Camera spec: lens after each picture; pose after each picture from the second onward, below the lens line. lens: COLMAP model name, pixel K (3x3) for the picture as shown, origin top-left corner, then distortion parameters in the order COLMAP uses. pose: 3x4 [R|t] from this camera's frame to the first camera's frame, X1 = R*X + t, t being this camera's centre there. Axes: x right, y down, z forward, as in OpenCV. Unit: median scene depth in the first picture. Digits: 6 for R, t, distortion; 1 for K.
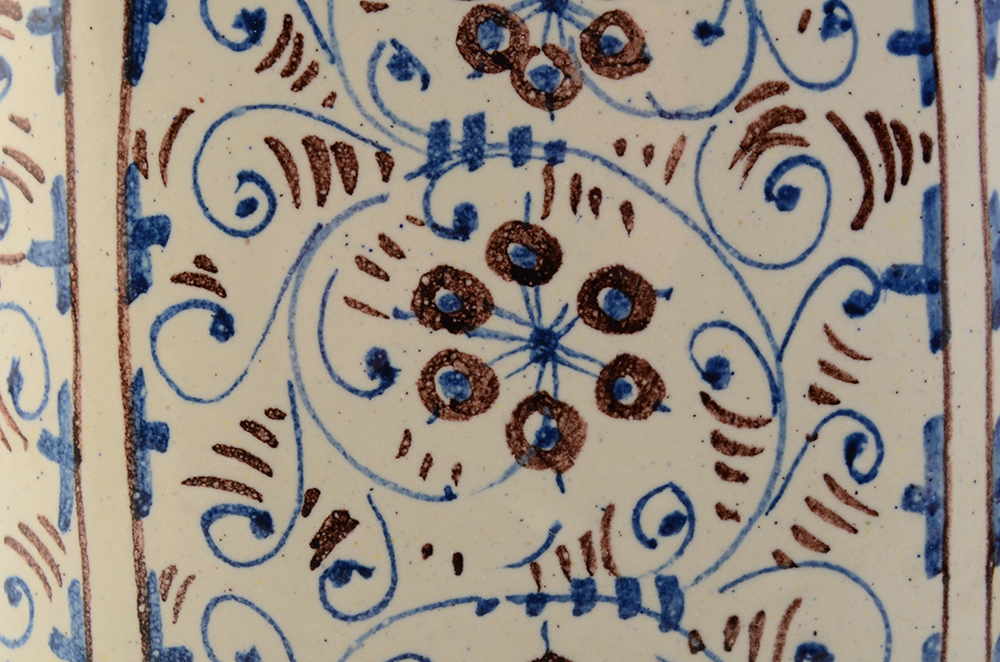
lens RADIAL K [[2225.0, 0, 502.1], [0, 2225.0, 338.4], [0, 0, 1]] dist [-0.030445, 0.000000]
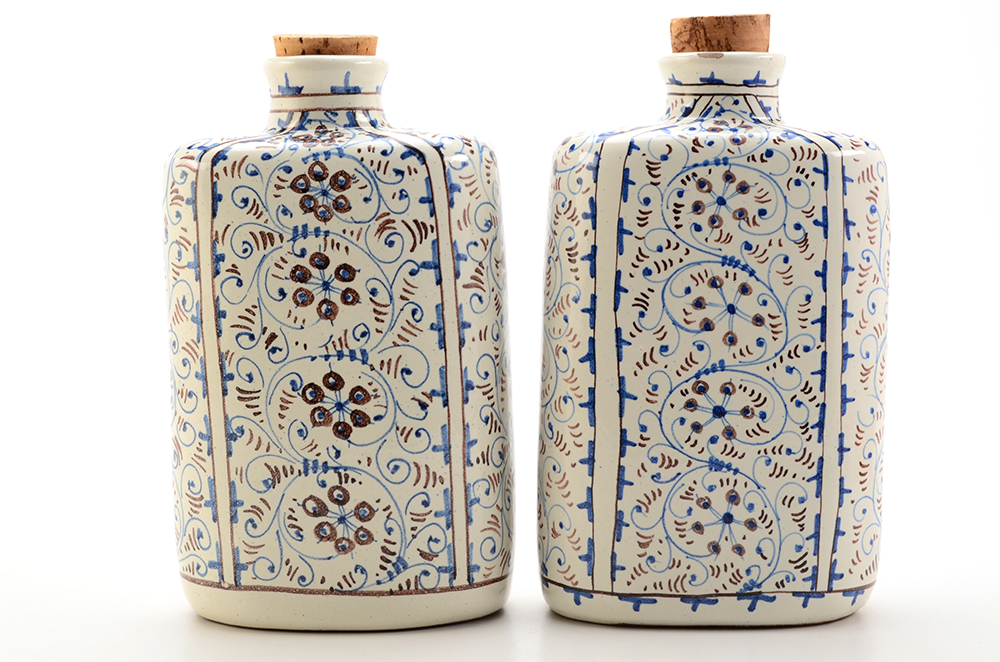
lens RADIAL K [[2186.5, 0, 497.1], [0, 2186.5, 325.1], [0, 0, 1]] dist [-0.045080, 0.000000]
pose [[0.997313, -0.027077, -0.068072, 0.539325], [0.025072, 0.999231, -0.030141, 0.182104], [0.068836, 0.028353, 0.997225, -2.554401]]
